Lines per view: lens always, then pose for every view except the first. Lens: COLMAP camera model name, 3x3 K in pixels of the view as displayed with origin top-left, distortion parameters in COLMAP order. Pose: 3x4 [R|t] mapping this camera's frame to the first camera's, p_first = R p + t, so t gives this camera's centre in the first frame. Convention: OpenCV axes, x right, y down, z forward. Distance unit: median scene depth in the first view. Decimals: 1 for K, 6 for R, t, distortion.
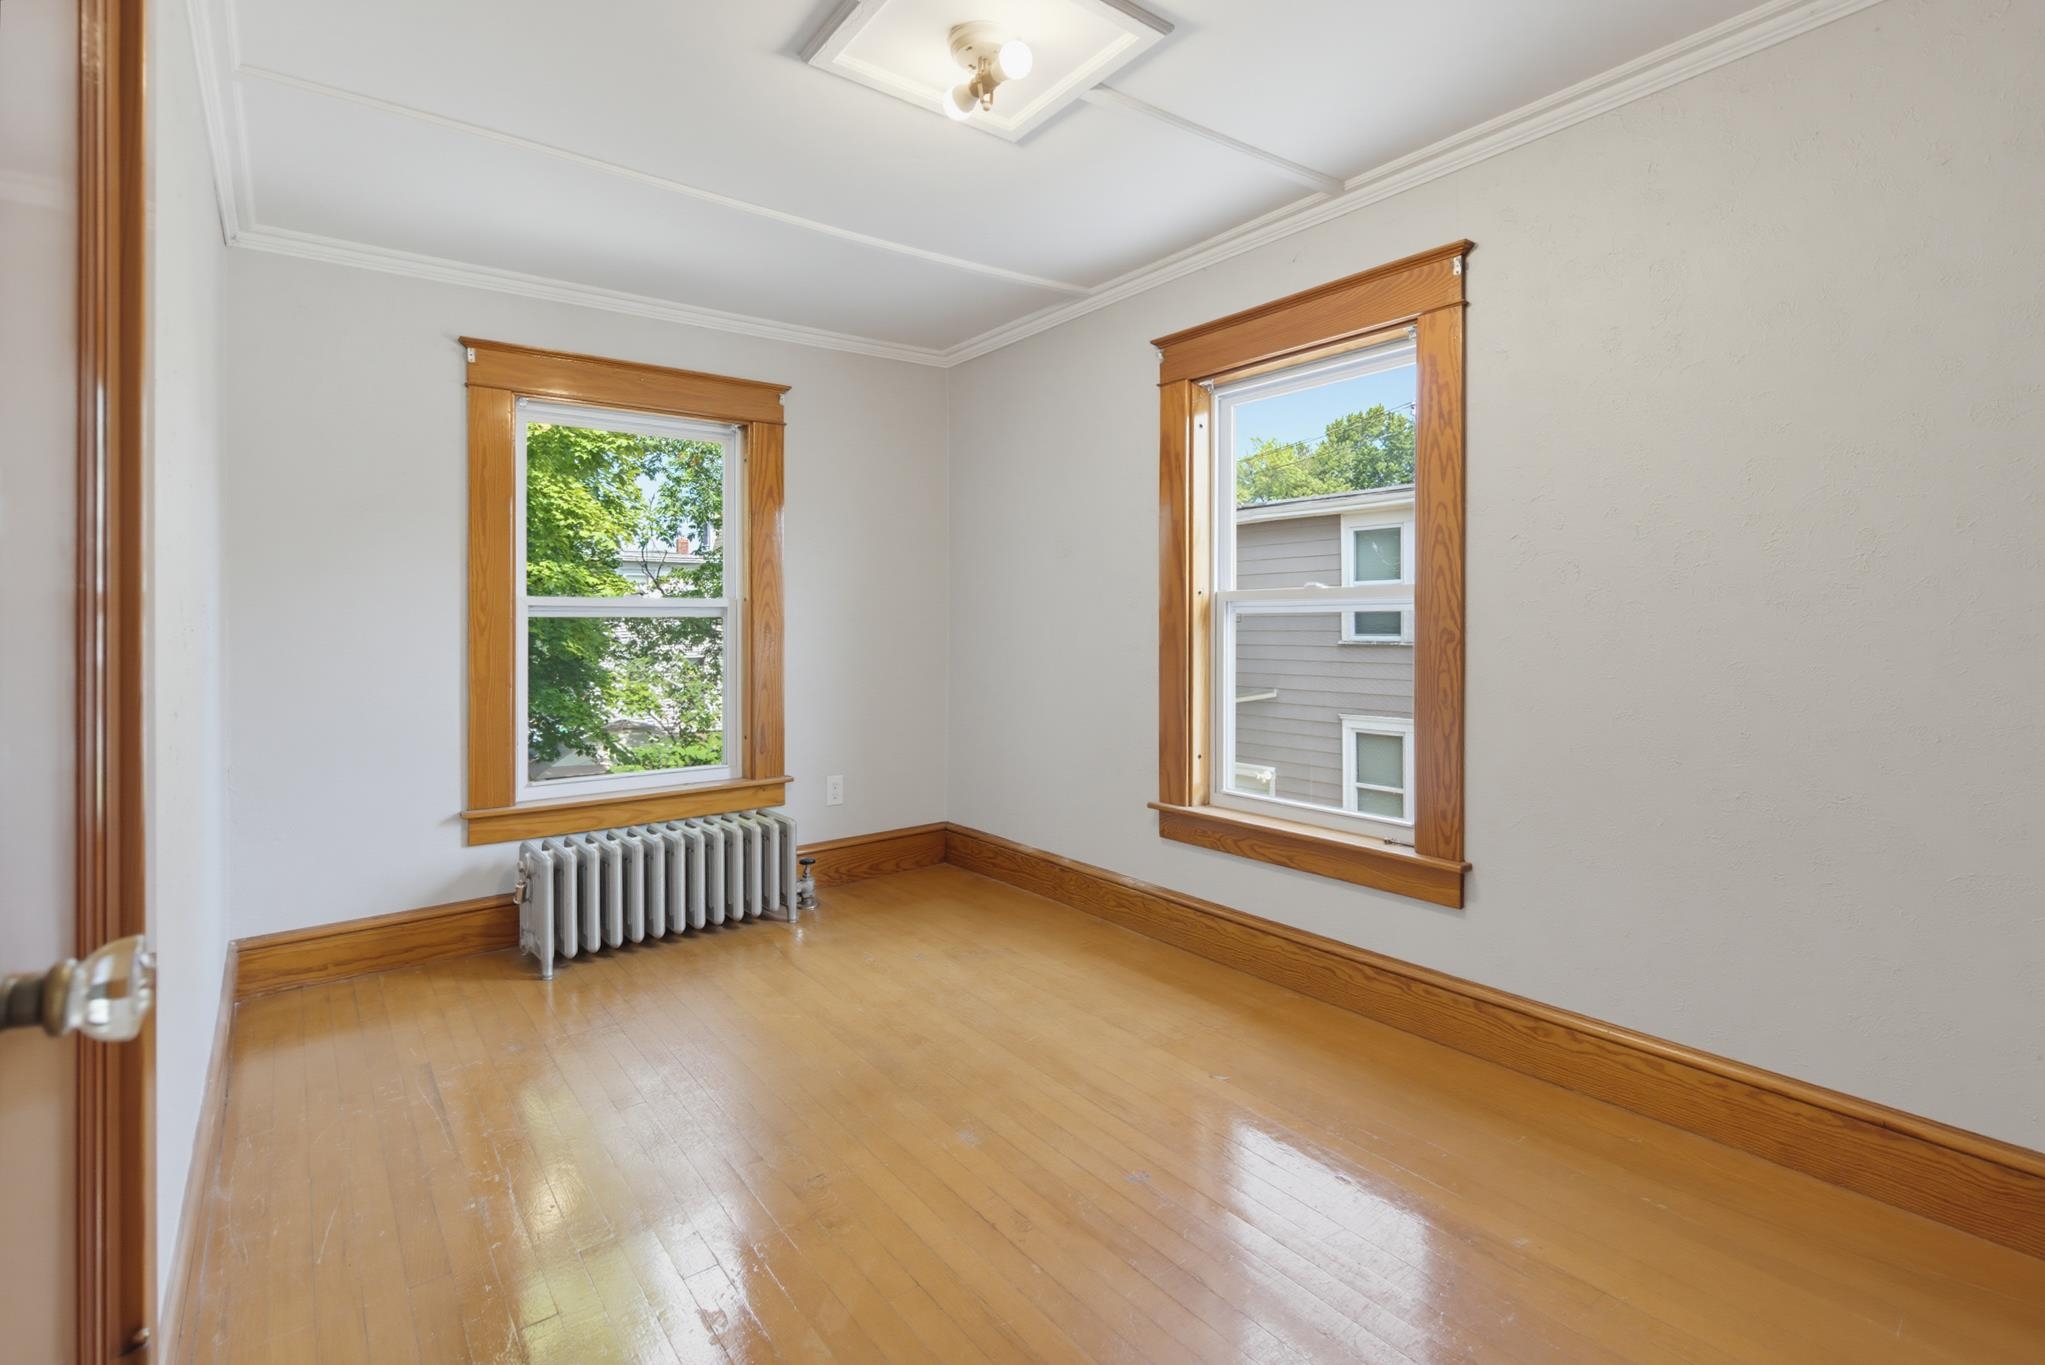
lens RADIAL K [[934.4, 0, 1040.7], [0, 934.4, 622.4], [0, 0, 1]] dist [0.005628, -0.000041]
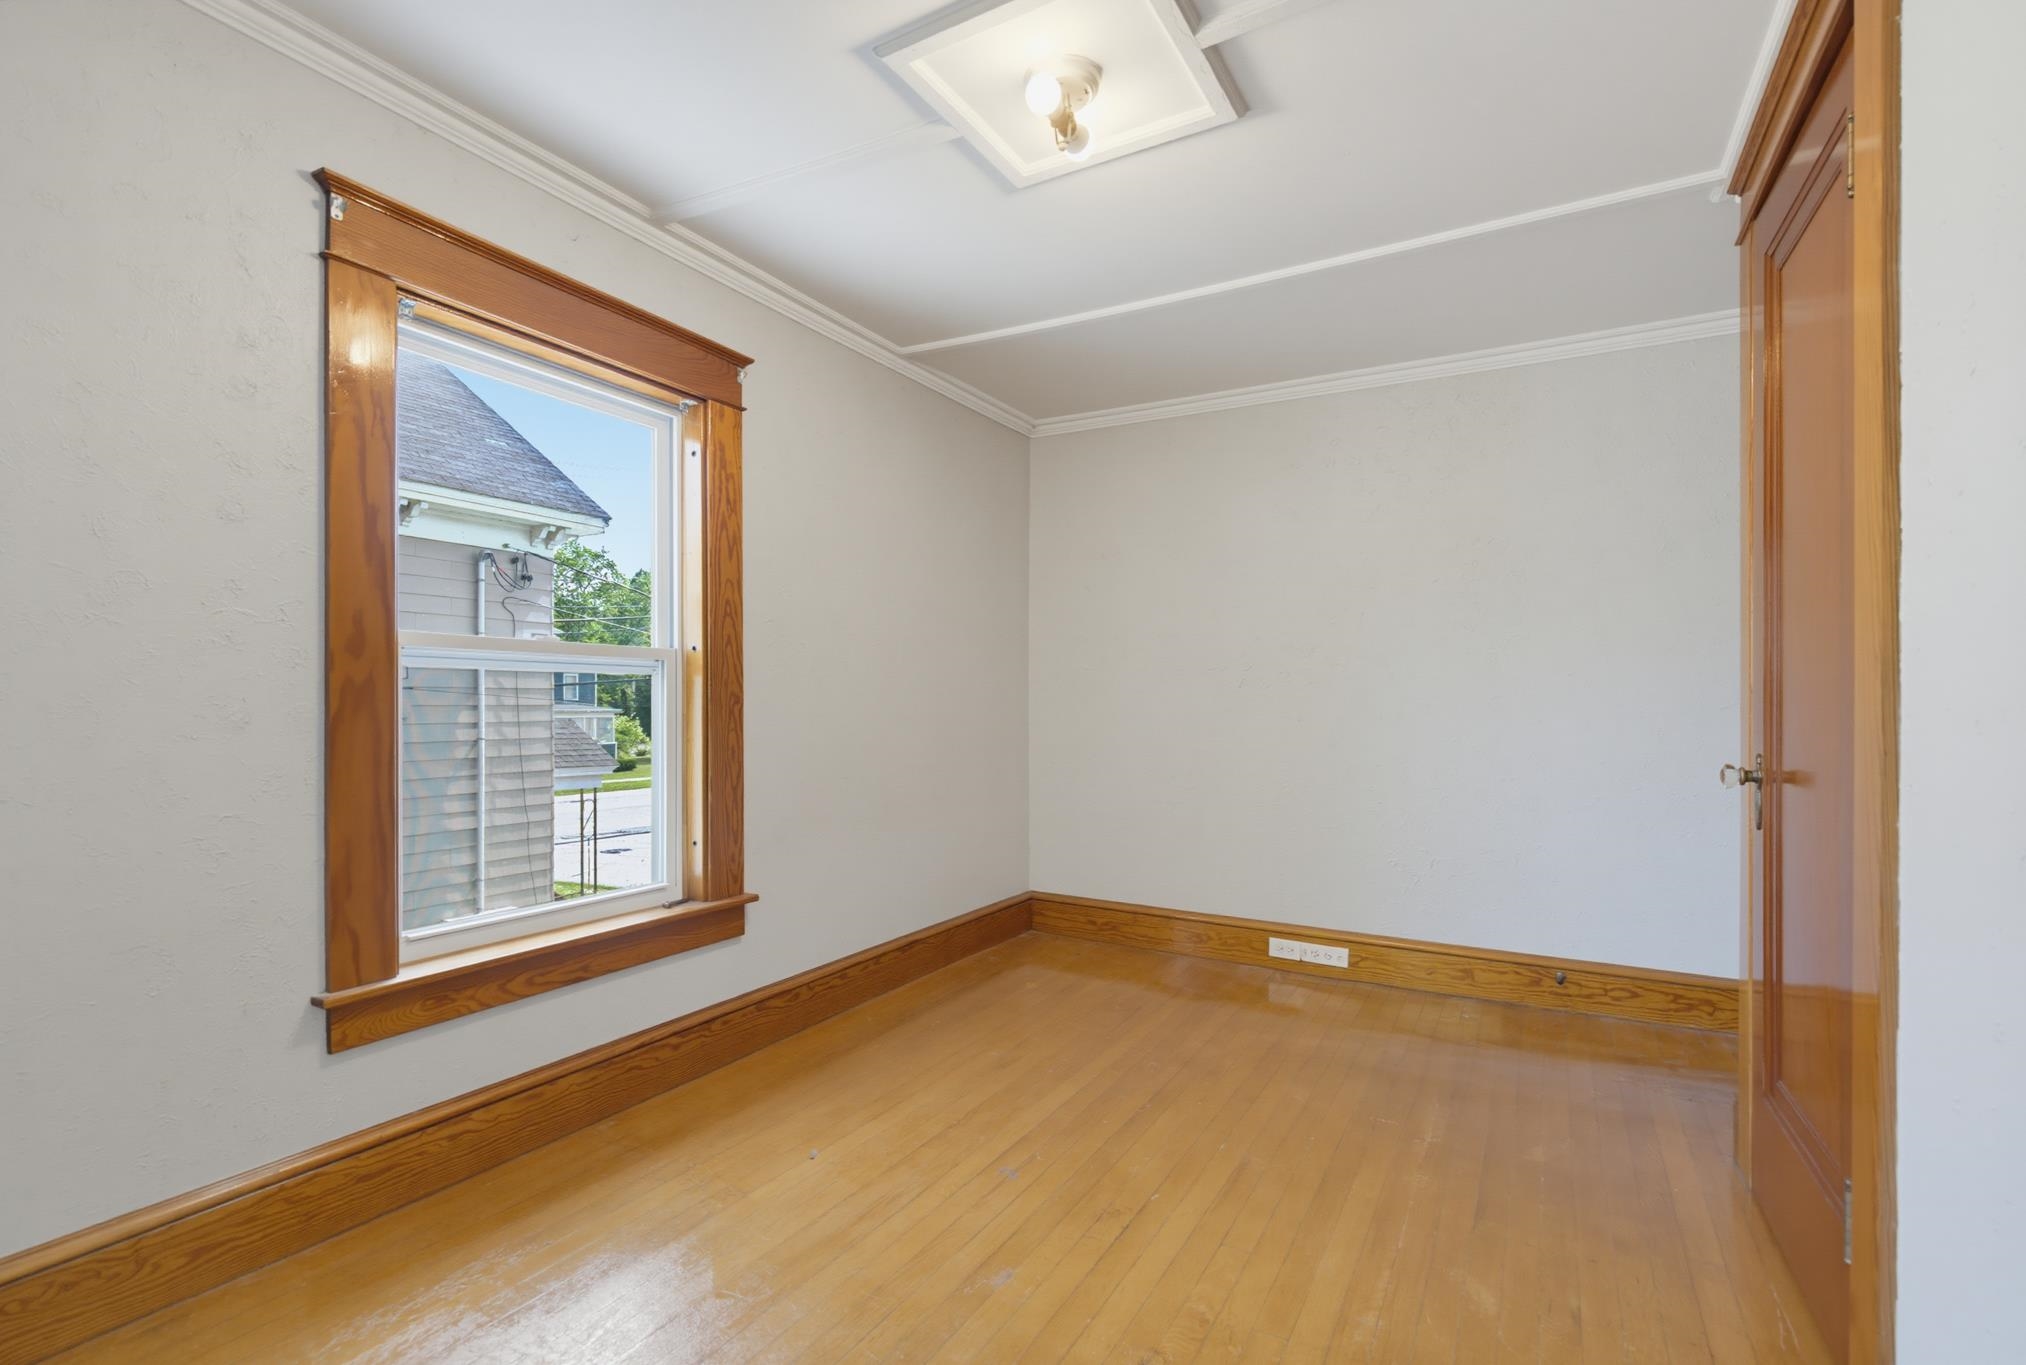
lens RADIAL K [[925.7, 0, 1025.3], [0, 925.7, 691.3], [0, 0, 1]] dist [0.005628, -0.000041]
pose [[-0.371238, 0.008402, 0.928500, -0.570957], [-0.006415, 0.999912, -0.011613, 0.013030], [-0.928515, -0.010268, -0.371152, 0.844202]]
